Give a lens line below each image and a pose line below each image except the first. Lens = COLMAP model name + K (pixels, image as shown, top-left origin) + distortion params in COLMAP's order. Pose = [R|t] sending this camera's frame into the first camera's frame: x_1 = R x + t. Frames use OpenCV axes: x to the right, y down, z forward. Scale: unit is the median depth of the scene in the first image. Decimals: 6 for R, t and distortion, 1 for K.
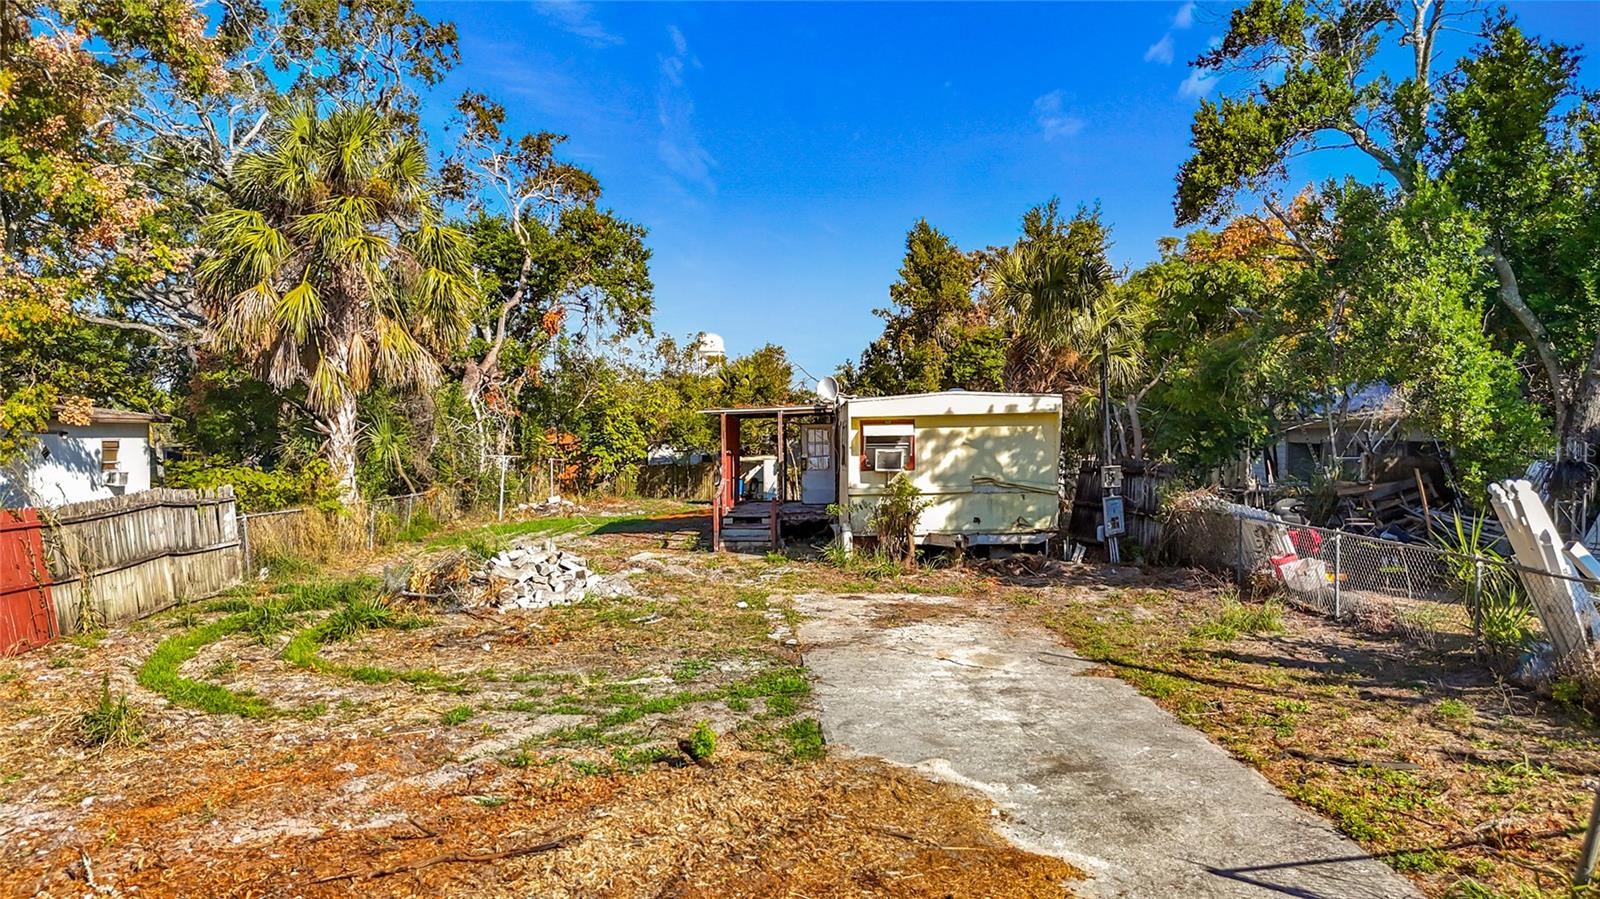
lens RADIAL K [[1200.7, 0, 805.1], [0, 1200.7, 456.1], [0, 0, 1]] dist [0.120511, -0.177831]
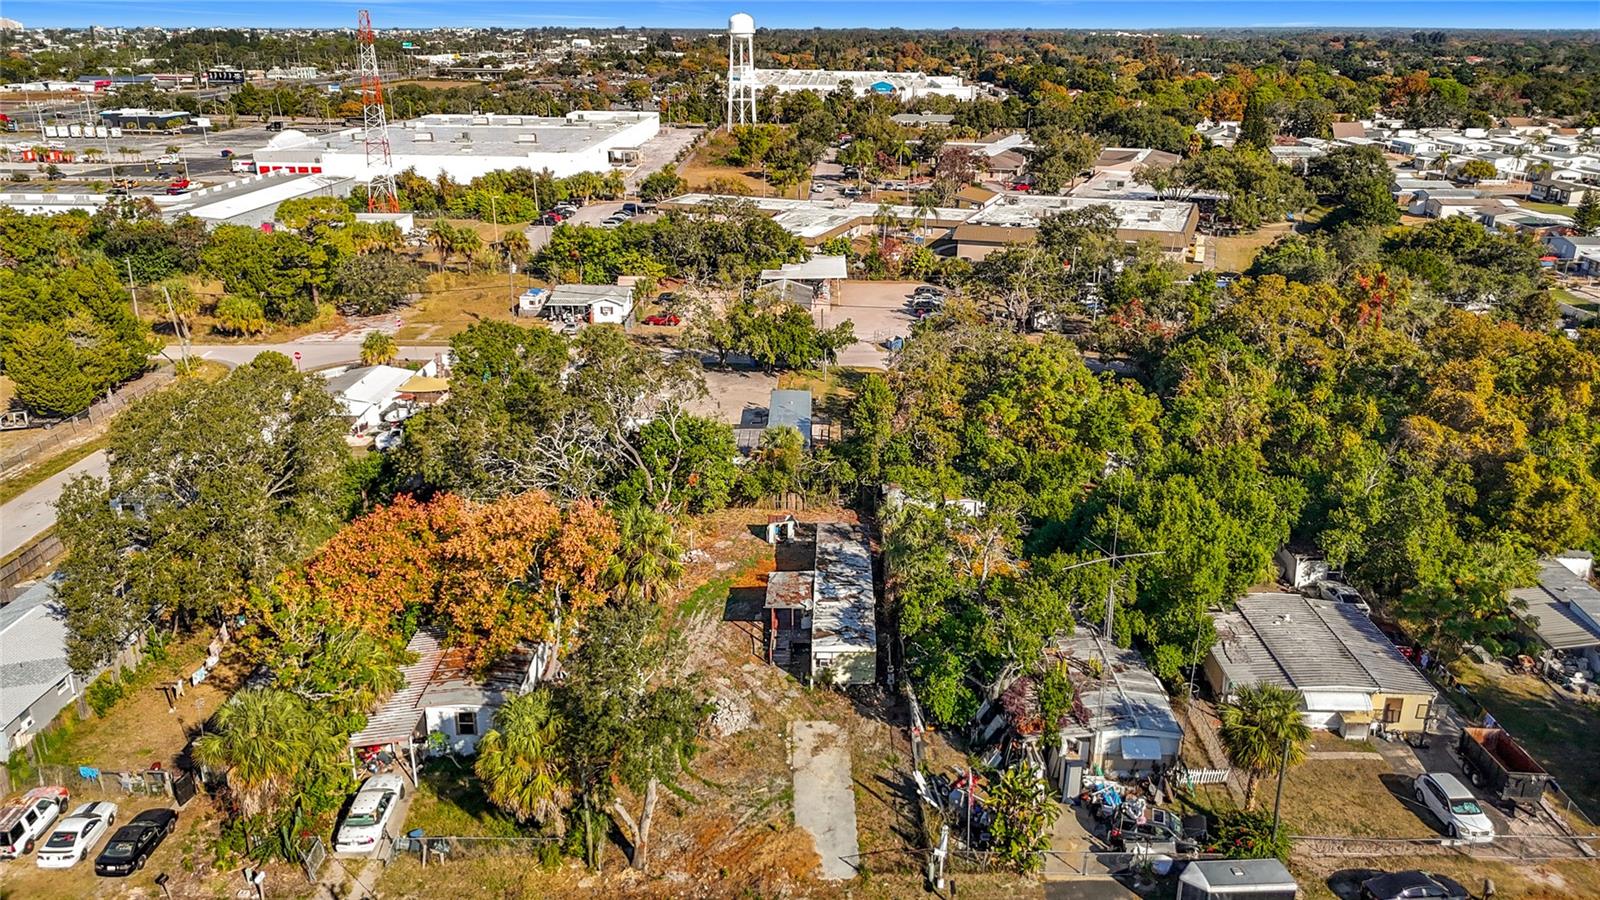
lens RADIAL K [[1196.7, 0, 800.1], [0, 1196.7, 454.2], [0, 0, 1]] dist [0.077945, -0.091959]
pose [[0.999547, 0.016748, -0.025020, 0.074766], [-0.007613, 0.944593, 0.328156, -1.603700], [0.029130, -0.327817, 0.944292, -1.901003]]
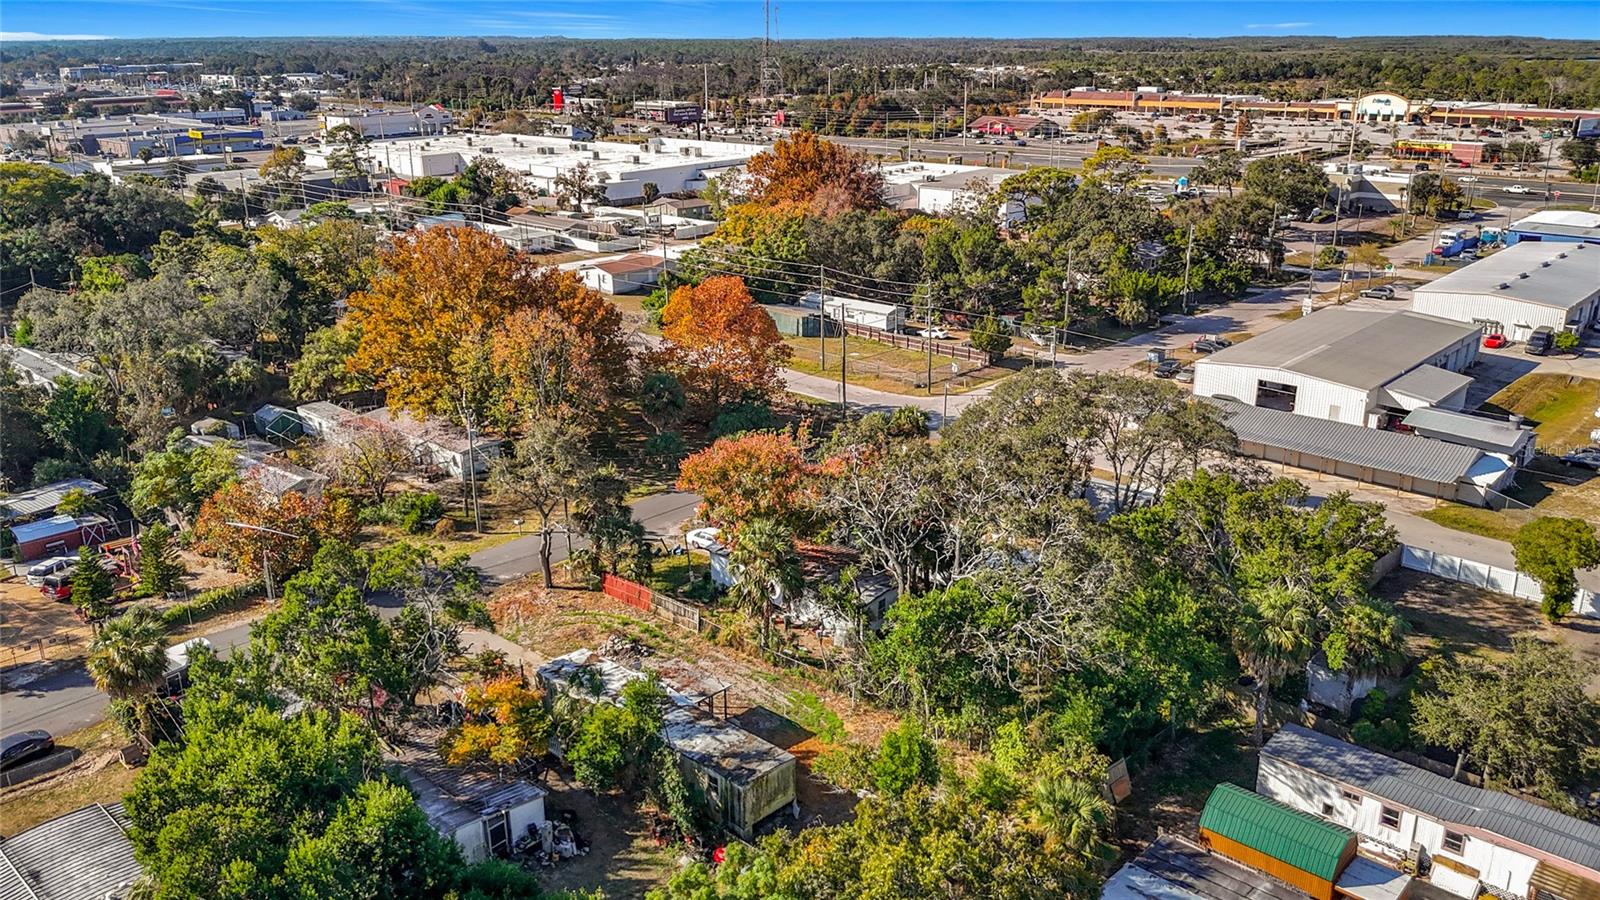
lens RADIAL K [[1241.2, 0, 804.6], [0, 1241.2, 449.6], [0, 0, 1]] dist [0.066090, -0.114914]
pose [[-0.686864, 0.239530, -0.686180, 1.930853], [0.002392, 0.944870, 0.327438, -1.761225], [0.726782, 0.223264, -0.649570, 3.651773]]
